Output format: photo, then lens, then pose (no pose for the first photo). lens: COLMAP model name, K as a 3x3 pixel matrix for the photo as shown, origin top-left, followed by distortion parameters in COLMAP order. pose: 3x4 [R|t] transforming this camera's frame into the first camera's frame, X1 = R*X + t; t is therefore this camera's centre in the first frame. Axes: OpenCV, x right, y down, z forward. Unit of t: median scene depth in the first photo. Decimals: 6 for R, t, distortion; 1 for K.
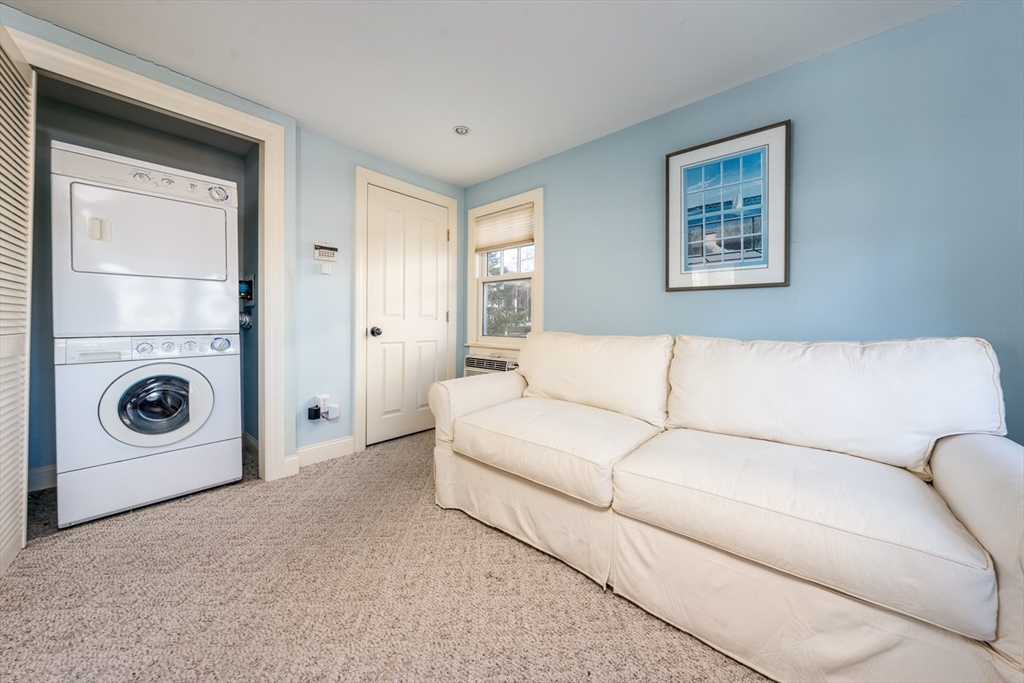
lens RADIAL K [[359.5, 0, 512.9], [0, 359.5, 324.6], [0, 0, 1]] dist [-0.000853, -0.000136]
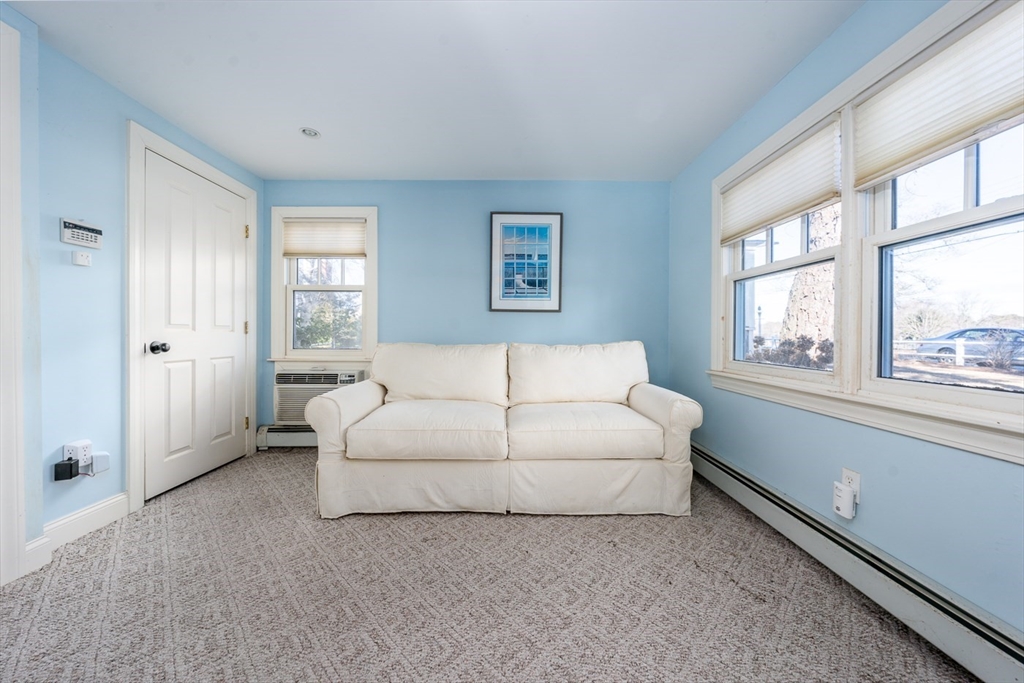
lens RADIAL K [[352.9, 0, 514.2], [0, 352.9, 339.5], [0, 0, 1]] dist [-0.001320, -0.000125]
pose [[0.743436, -0.014746, 0.668645, -0.430234], [0.005419, 0.999857, 0.016025, -0.006724], [-0.668785, -0.008290, 0.743409, -0.067188]]
